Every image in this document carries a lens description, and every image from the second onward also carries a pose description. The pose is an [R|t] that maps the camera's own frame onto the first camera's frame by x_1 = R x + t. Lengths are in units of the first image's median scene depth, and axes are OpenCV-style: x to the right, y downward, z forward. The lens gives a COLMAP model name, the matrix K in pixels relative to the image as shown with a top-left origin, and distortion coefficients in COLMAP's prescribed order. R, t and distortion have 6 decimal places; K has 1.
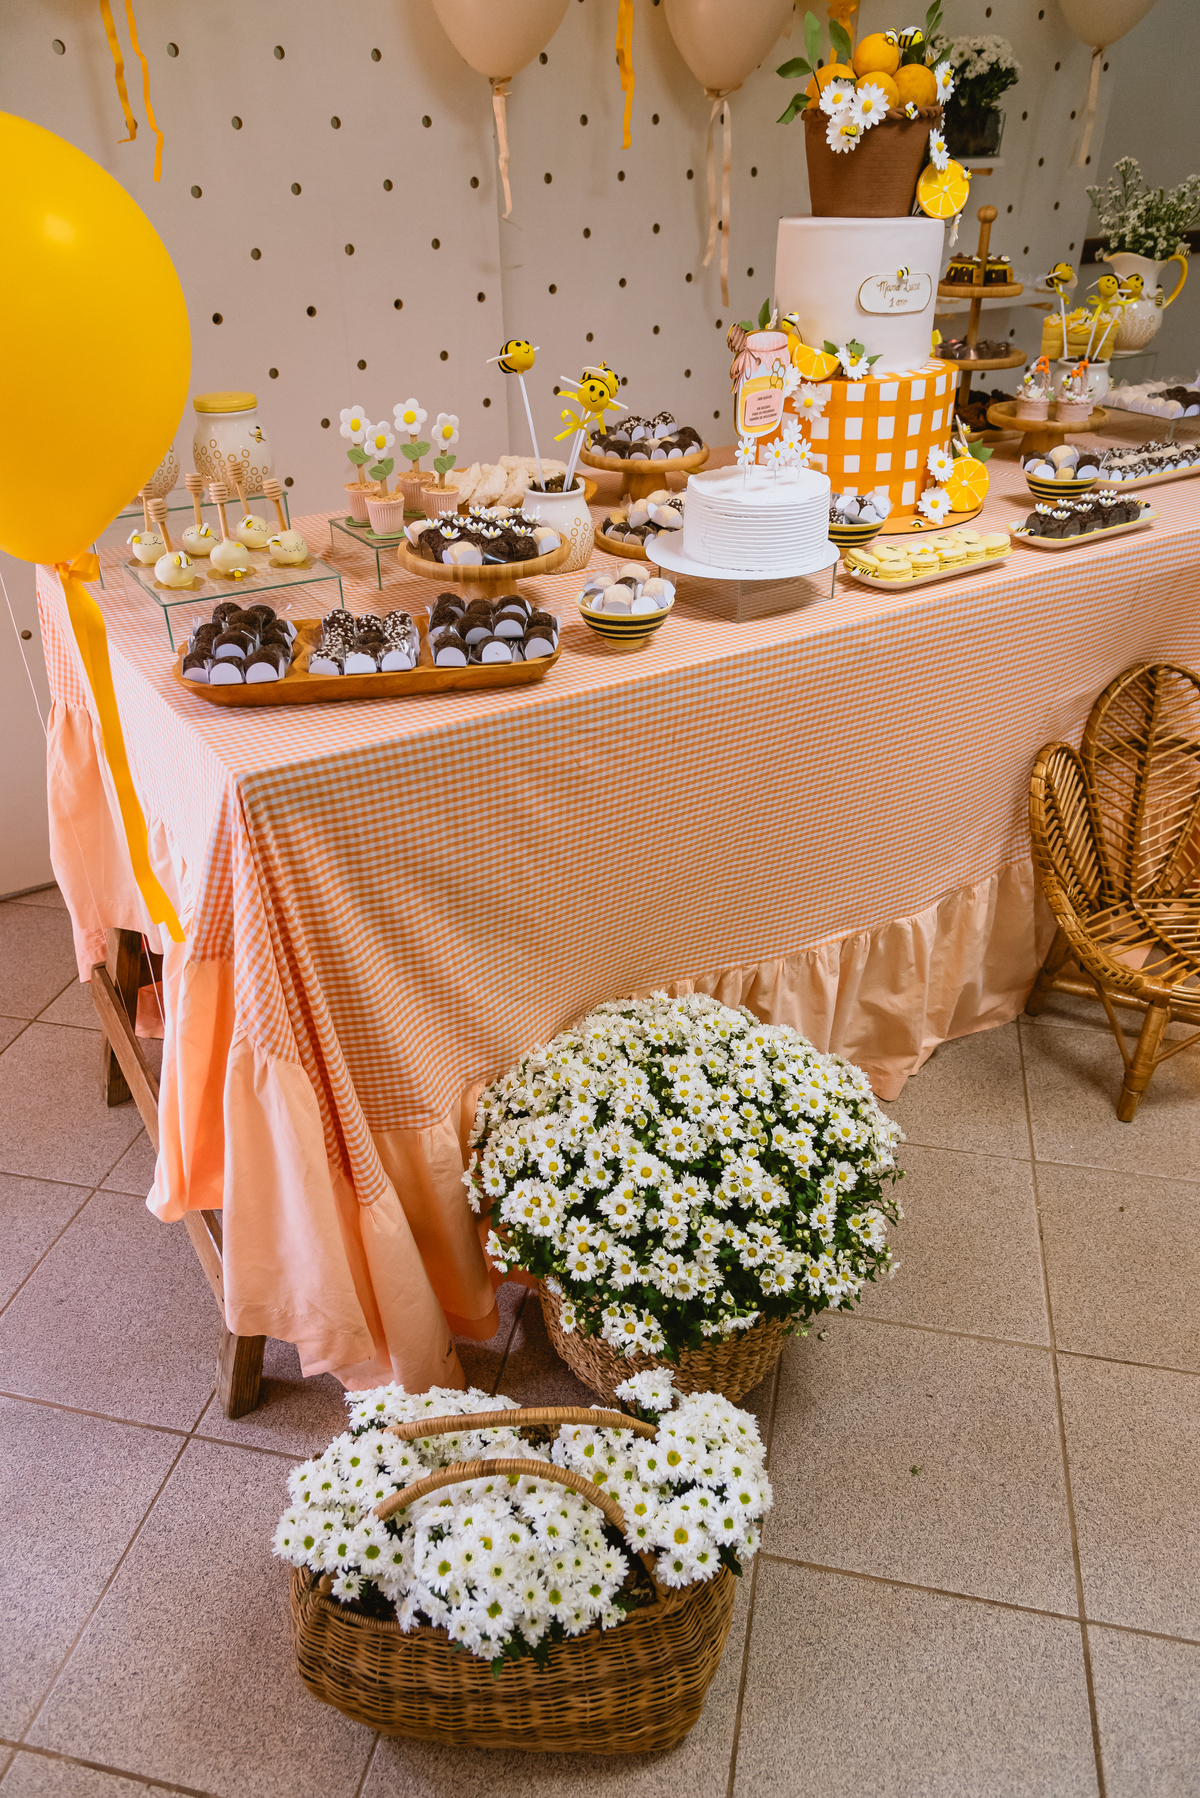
lens RADIAL K [[1186.2, 0, 599.9], [0, 1186.2, 908.0], [0, 0, 1]] dist [-0.007985, -0.003472]
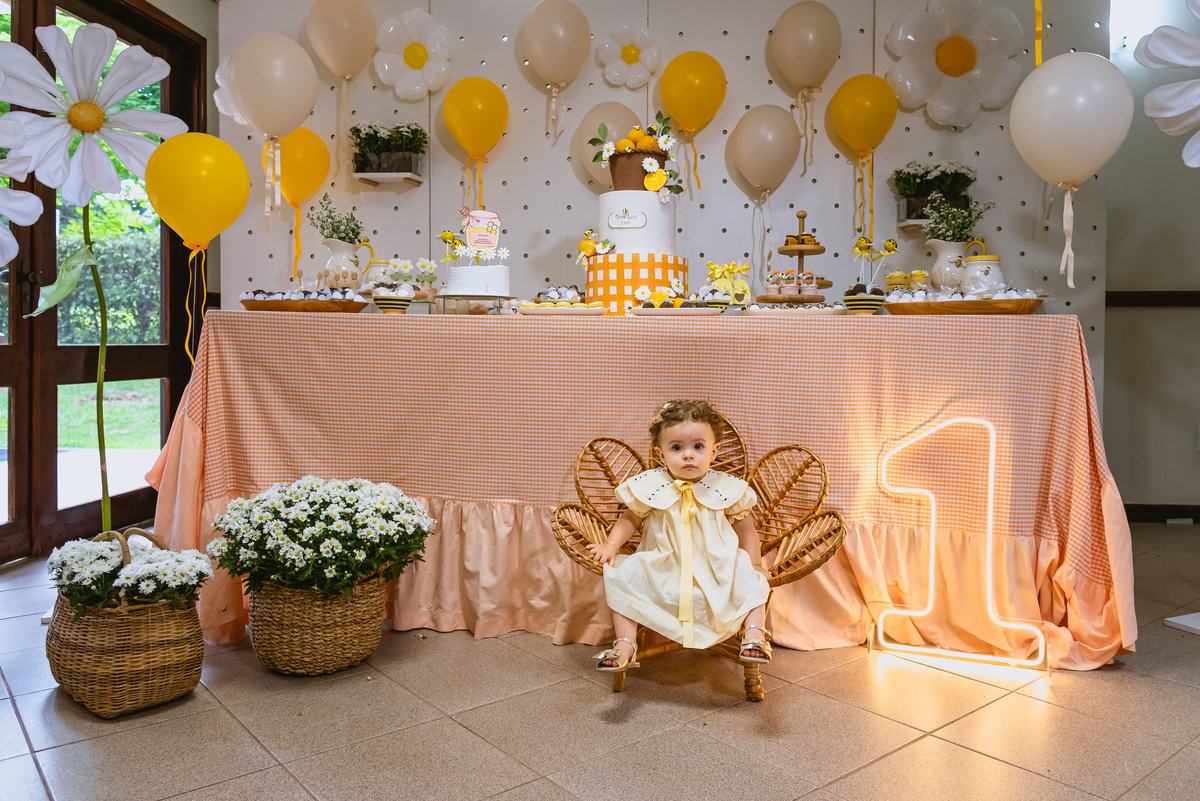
lens RADIAL K [[883.2, 0, 615.1], [0, 883.2, 360.8], [0, 0, 1]] dist [-0.003191, 0.001959]
pose [[0.792259, 0.030889, -0.609403, 1.189242], [-0.347967, 0.843279, -0.409634, 0.351770], [0.501243, 0.536588, 0.678843, 0.035807]]
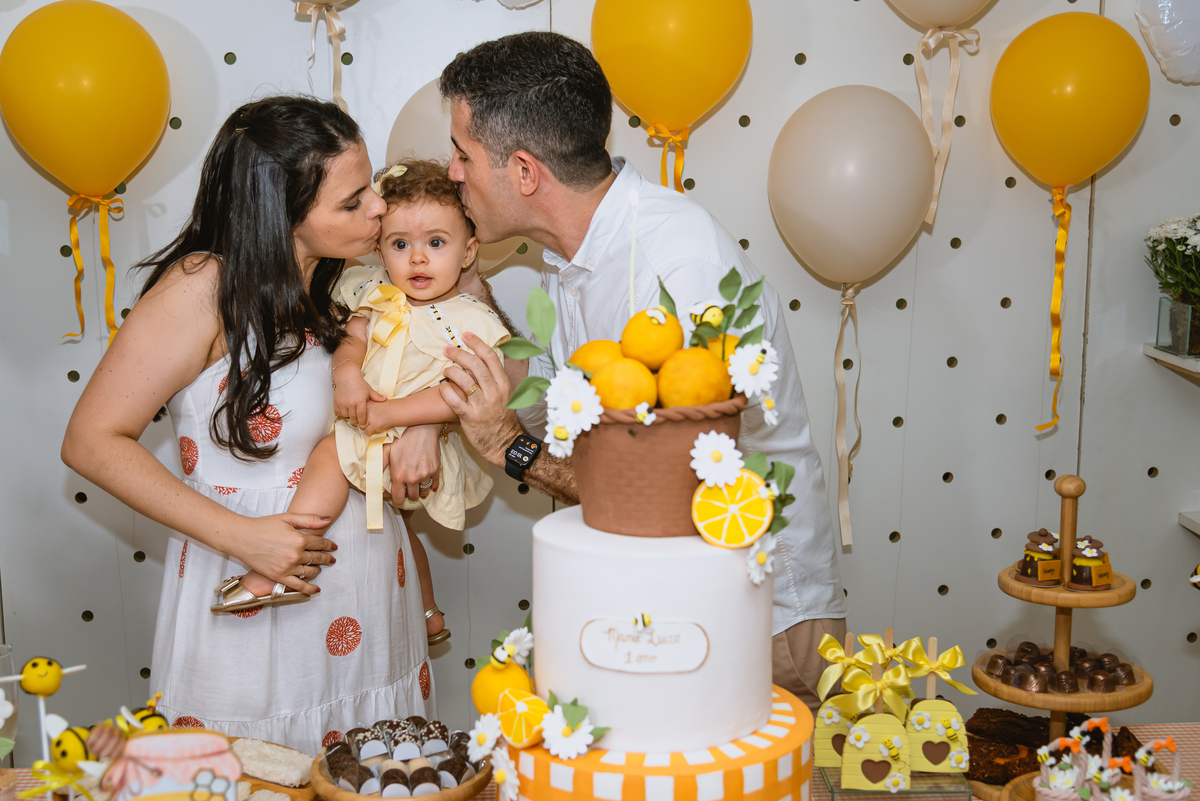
lens RADIAL K [[1410.3, 0, 538.0], [0, 1410.3, 409.2], [0, 0, 1]] dist [-0.020471, 0.000000]
pose [[0.874505, 0.076804, -0.478897, 0.552546], [-0.268321, 0.899135, -0.345774, -0.340443], [0.404036, 0.430880, 0.806906, 0.275530]]
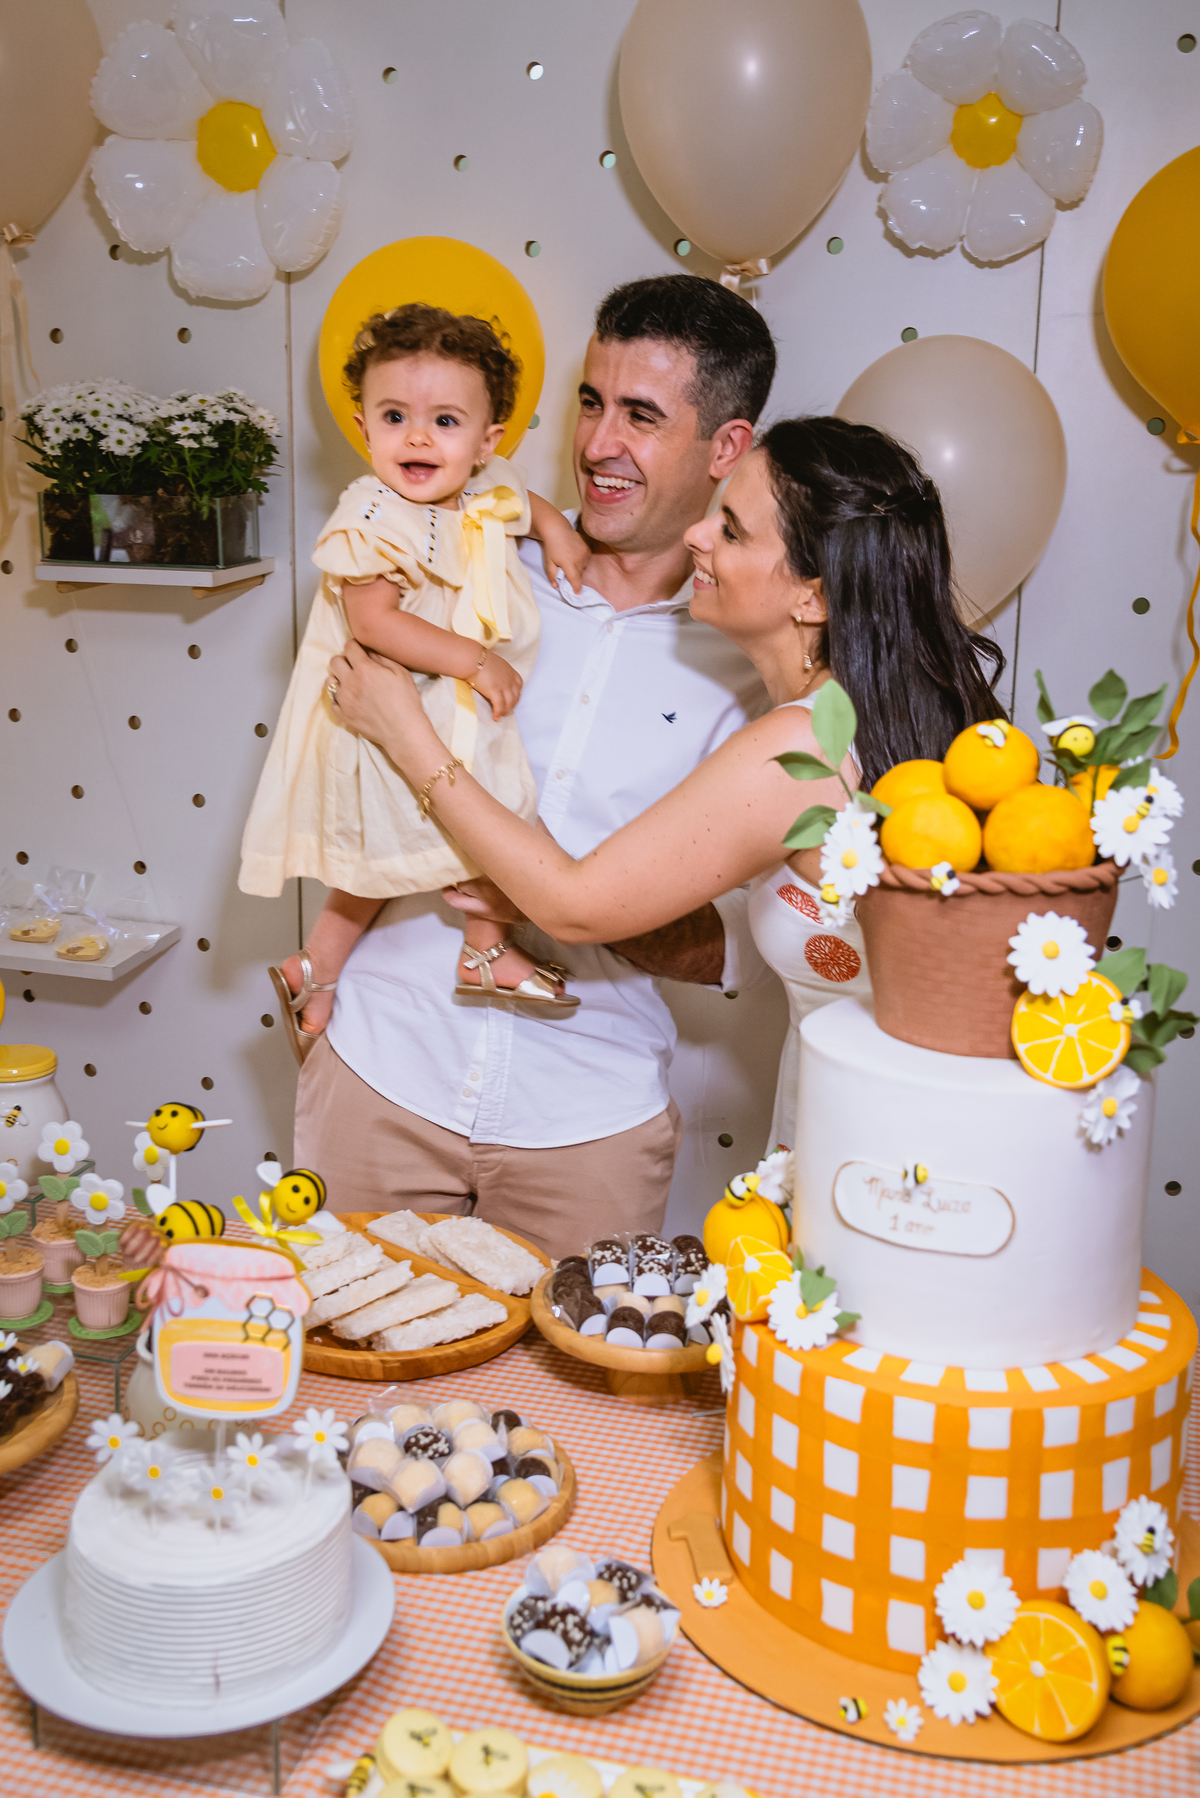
lens RADIAL K [[1798.3, 0, 583.5], [0, 1798.3, 863.5], [0, 0, 1]] dist [0.002372, 0.000000]
pose [[0.669006, 0.176170, -0.722077, 0.628775], [-0.430606, 0.883720, -0.183350, -0.441636], [0.605813, 0.433593, 0.667074, 0.385955]]
